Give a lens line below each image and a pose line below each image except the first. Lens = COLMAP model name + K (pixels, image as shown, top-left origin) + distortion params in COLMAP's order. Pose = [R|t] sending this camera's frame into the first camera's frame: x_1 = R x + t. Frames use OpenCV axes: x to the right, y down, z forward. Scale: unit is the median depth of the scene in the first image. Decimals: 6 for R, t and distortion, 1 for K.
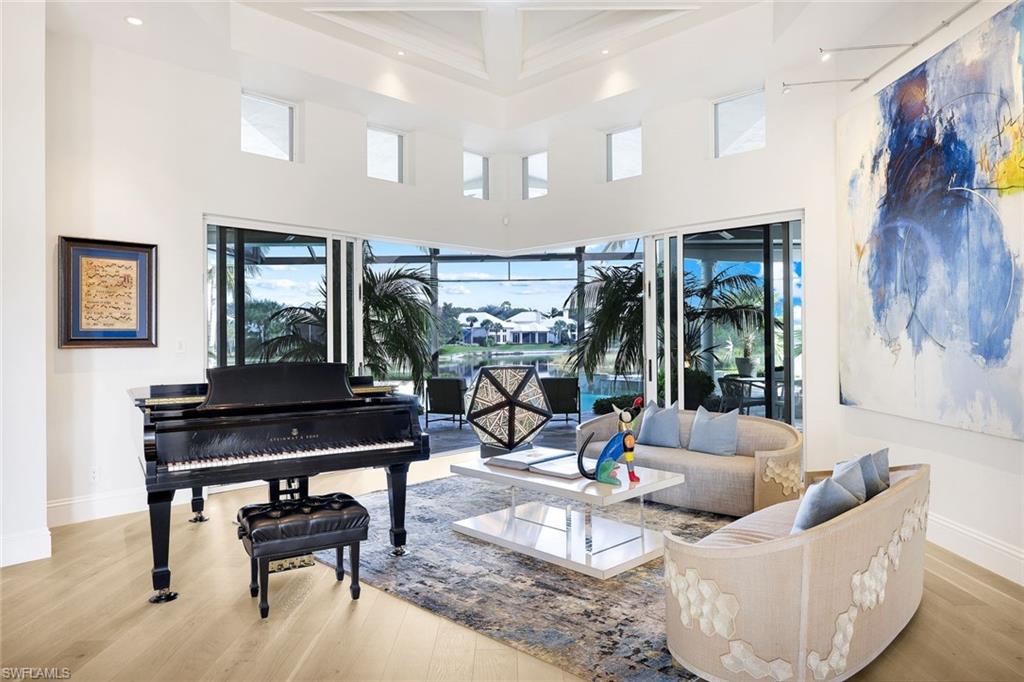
lens RADIAL K [[655.8, 0, 512.4], [0, 655.8, 335.3], [0, 0, 1]] dist [0.002201, -0.000186]
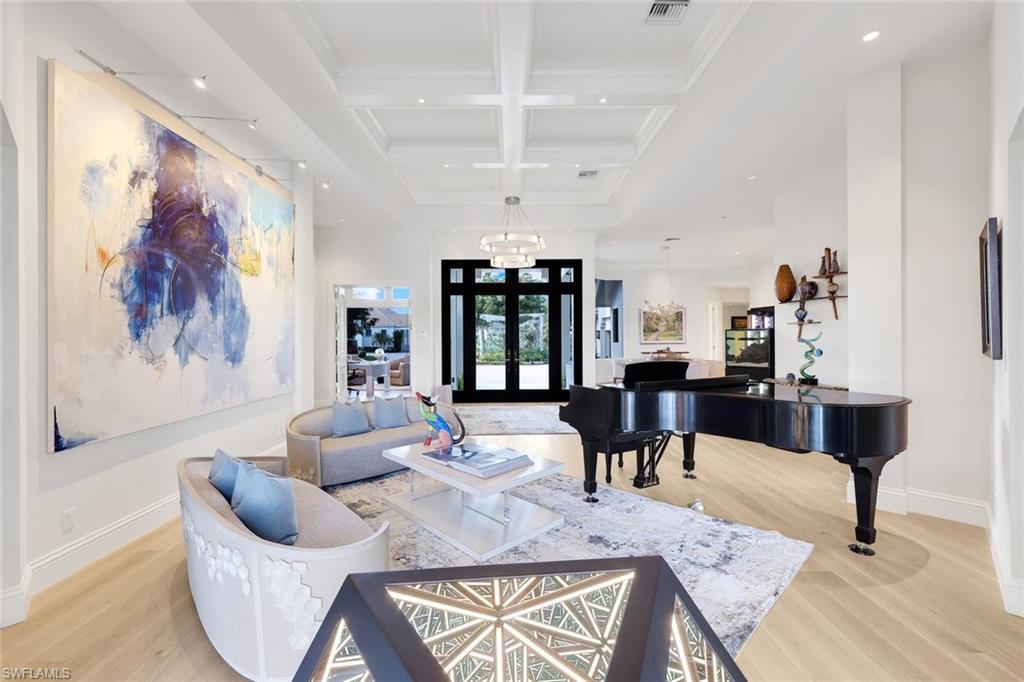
lens RADIAL K [[409.9, 0, 511.6], [0, 409.9, 345.1], [0, 0, 1]] dist [-0.000497, 0.000143]
pose [[-0.999842, 0.016313, 0.007025, -0.012973], [0.016436, 0.999706, 0.017799, -0.016934], [-0.006732, 0.017912, -0.999817, 1.880407]]
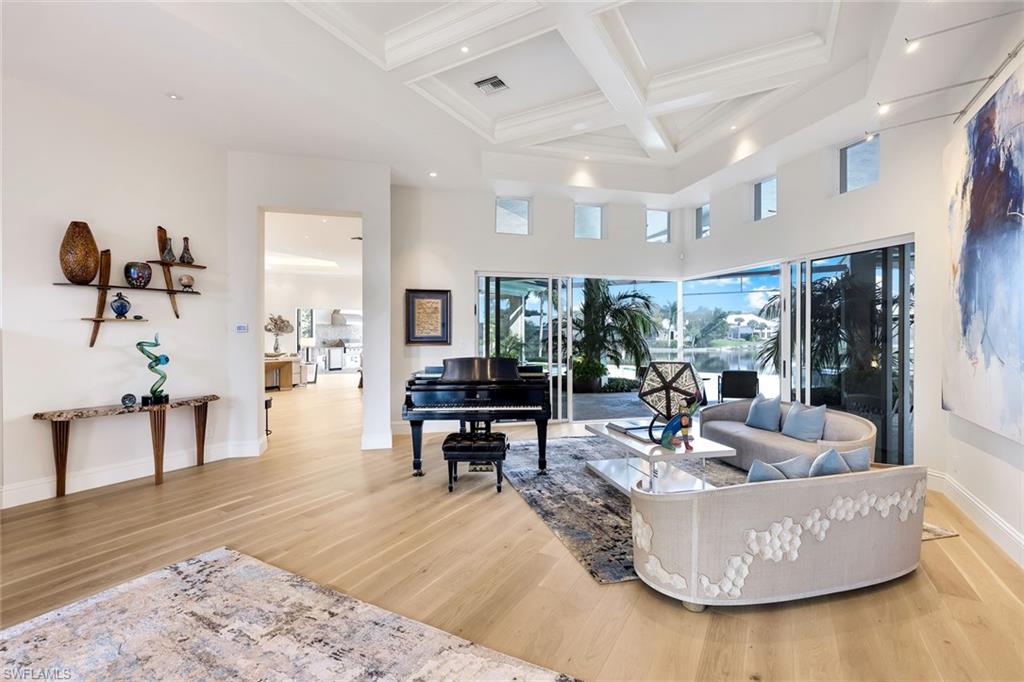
lens RADIAL K [[461.5, 0, 518.6], [0, 461.5, 339.6], [0, 0, 1]] dist [-0.000040, 0.000657]
pose [[0.863807, 0.013928, -0.503631, 0.354246], [-0.004432, 0.999789, 0.020049, -0.031133], [0.503804, -0.015087, 0.863686, -0.040725]]
